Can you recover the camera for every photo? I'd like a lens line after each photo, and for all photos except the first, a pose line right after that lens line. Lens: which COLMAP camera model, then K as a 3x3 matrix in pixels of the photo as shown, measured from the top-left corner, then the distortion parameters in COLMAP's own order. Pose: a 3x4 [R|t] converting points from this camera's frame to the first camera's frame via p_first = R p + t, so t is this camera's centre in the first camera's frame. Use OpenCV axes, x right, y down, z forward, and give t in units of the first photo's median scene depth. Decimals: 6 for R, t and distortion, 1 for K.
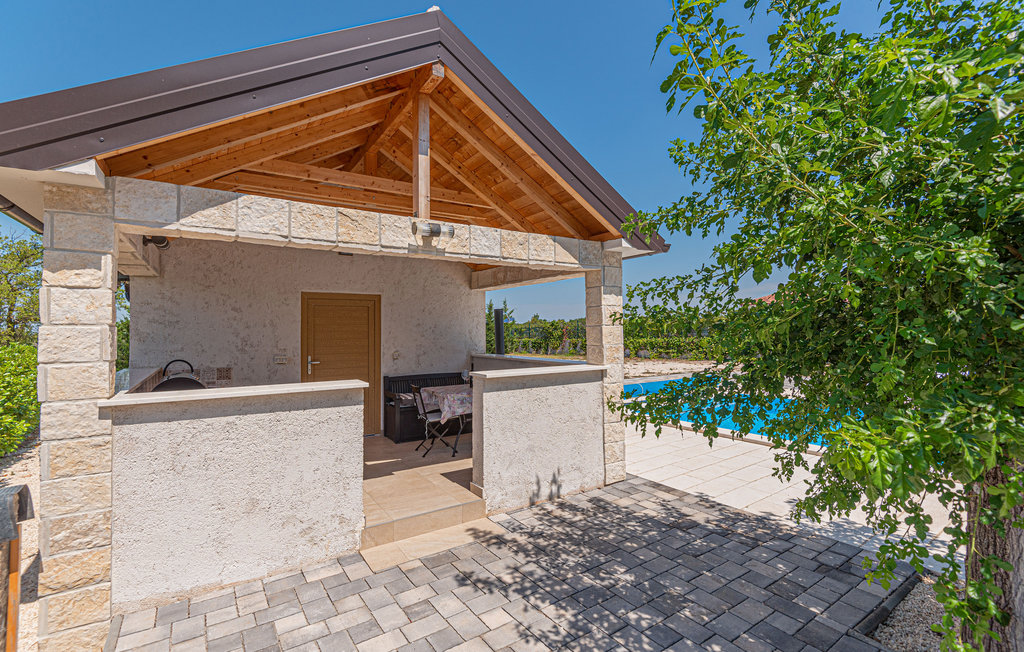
lens RADIAL K [[460.5, 0, 512.0], [0, 460.5, 326.0], [0, 0, 1]] dist [-0.000459, -0.000336]
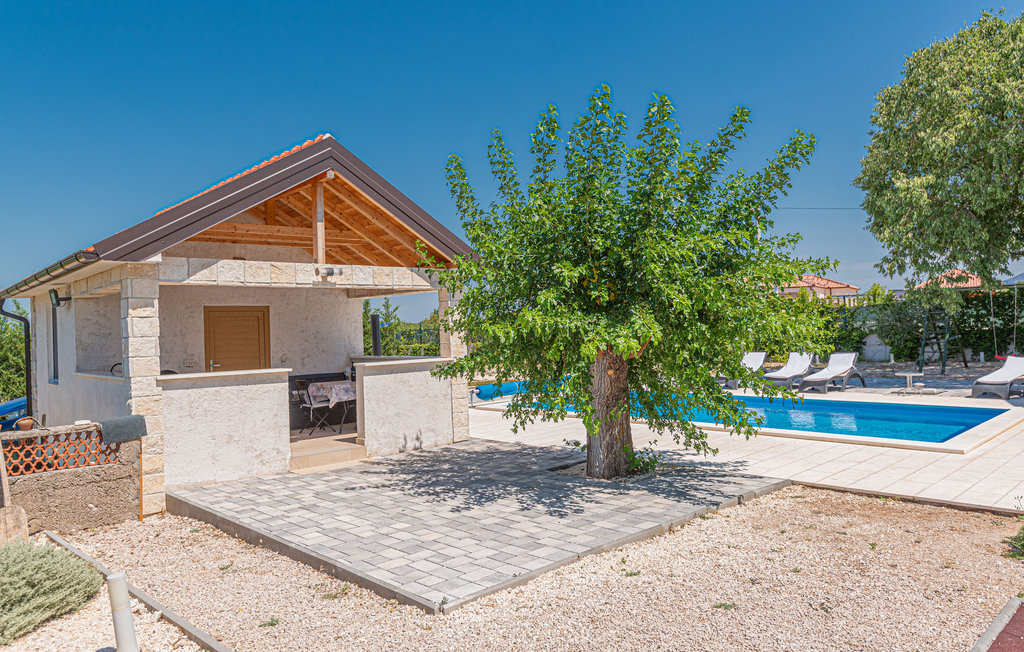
lens RADIAL K [[681.9, 0, 512.0], [0, 681.9, 326.0], [0, 0, 1]] dist [0.003551, 0.000450]
pose [[0.986767, -0.023424, 0.160442, 0.049766], [0.023387, 0.999724, 0.002122, -0.009208], [-0.160447, 0.001659, 0.987043, -1.012536]]
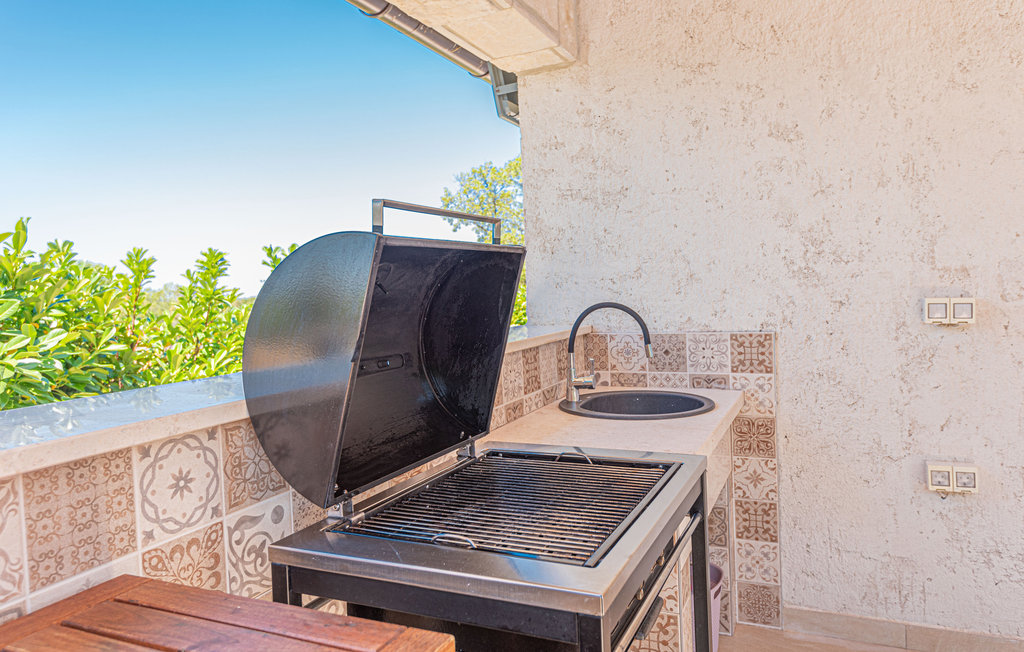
lens RADIAL K [[688.2, 0, 533.1], [0, 688.2, 314.7], [0, 0, 1]] dist [0.046905, -0.074322]
pose [[0.523573, 0.023250, -0.851664, -0.337922], [0.035873, 0.998140, 0.049302, 0.054979], [0.851225, -0.056365, 0.521765, 0.690637]]
